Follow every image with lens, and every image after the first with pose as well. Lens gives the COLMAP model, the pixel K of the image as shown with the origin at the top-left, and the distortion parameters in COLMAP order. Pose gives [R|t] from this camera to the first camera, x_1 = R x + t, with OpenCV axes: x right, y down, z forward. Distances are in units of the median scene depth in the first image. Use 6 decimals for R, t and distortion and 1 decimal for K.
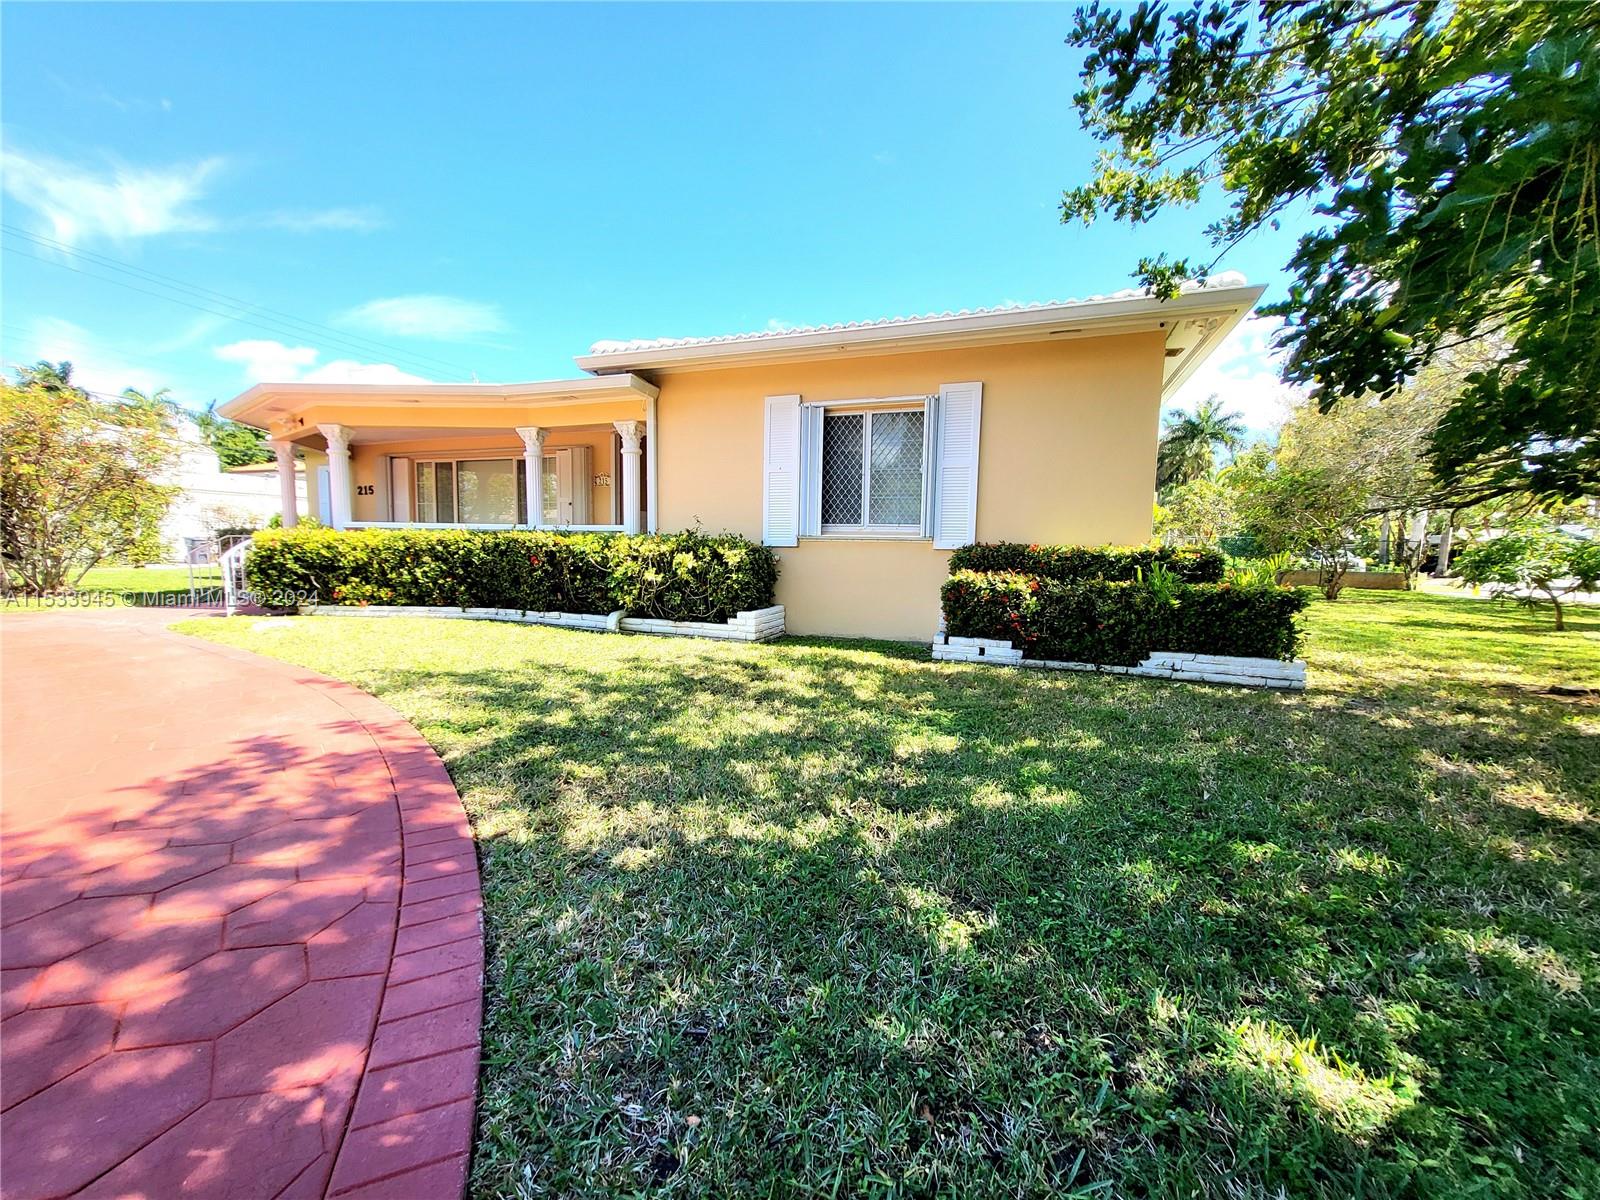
lens RADIAL K [[630.0, 0, 796.6], [0, 630.0, 599.9], [0, 0, 1]] dist [0.003336, -0.000385]
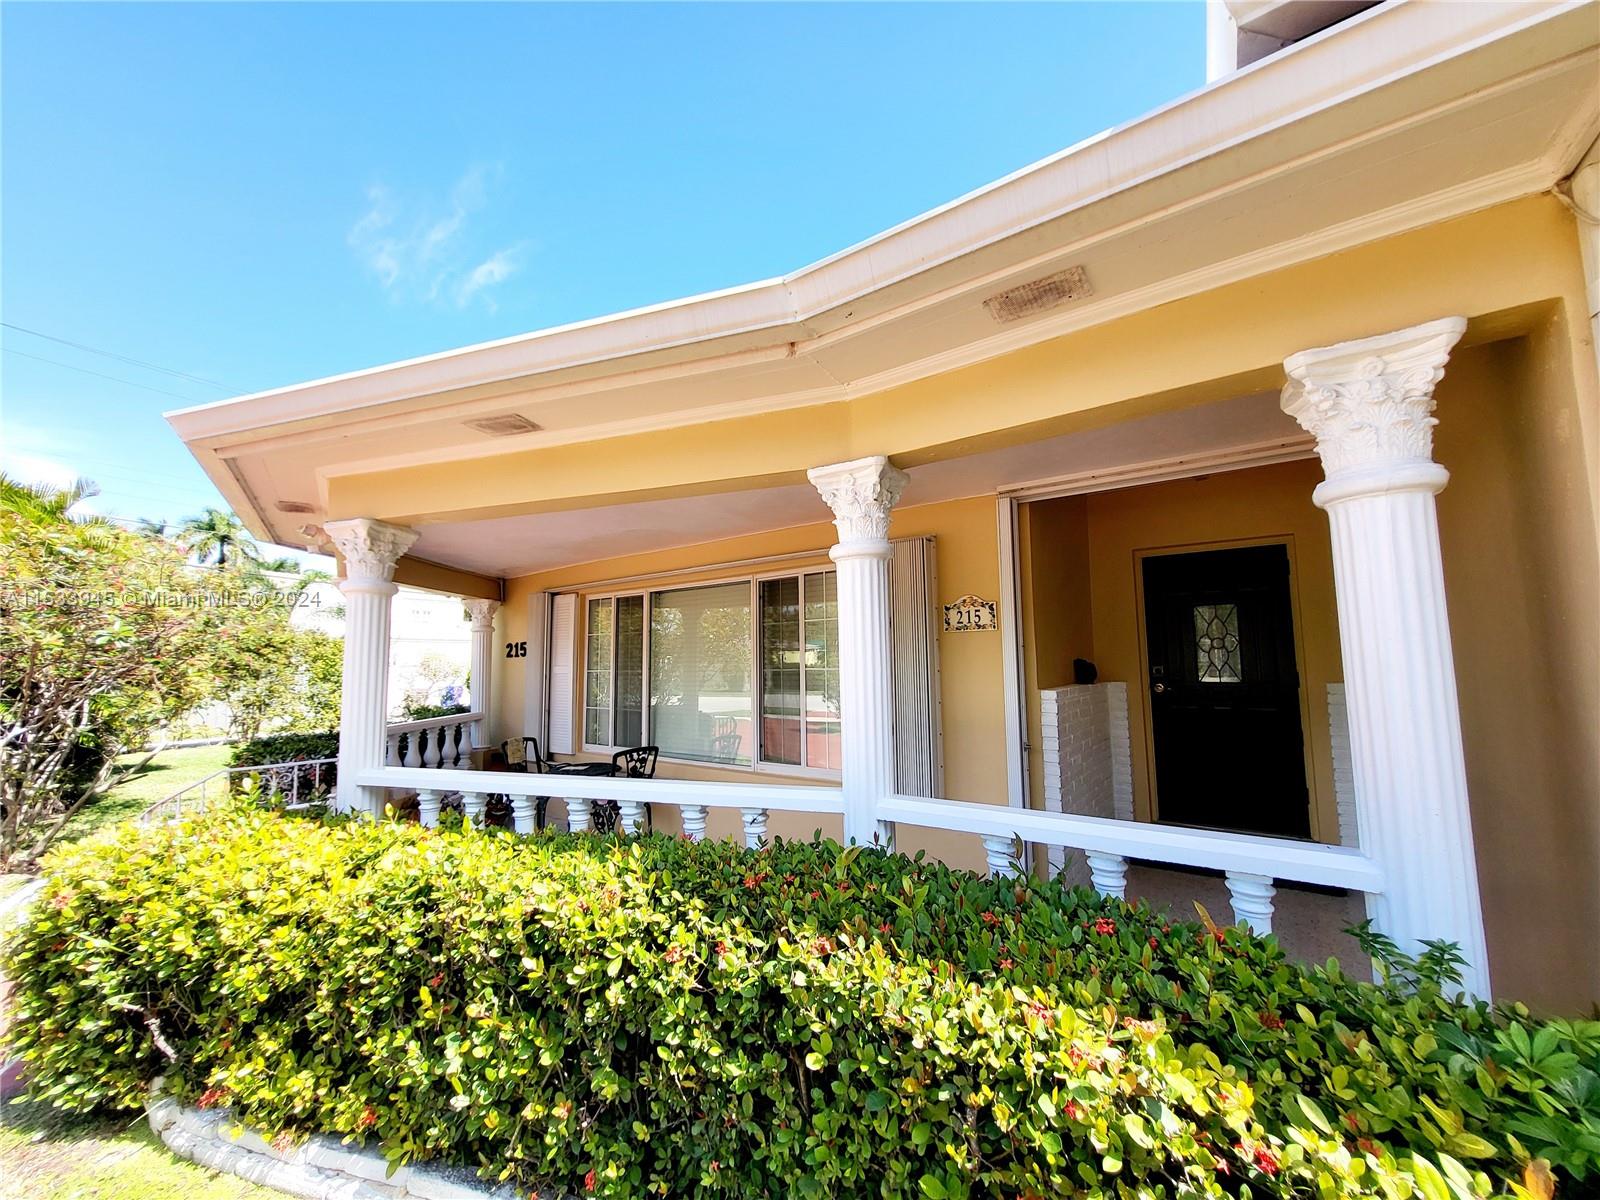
lens RADIAL K [[630.0, 0, 801.9], [0, 630.0, 599.1], [0, 0, 1]] dist [0.003336, -0.000385]
pose [[0.961713, -0.061992, -0.266956, -0.396639], [0.012352, 0.982896, -0.183747, -0.168269], [0.273781, 0.173414, 0.946029, 0.776644]]
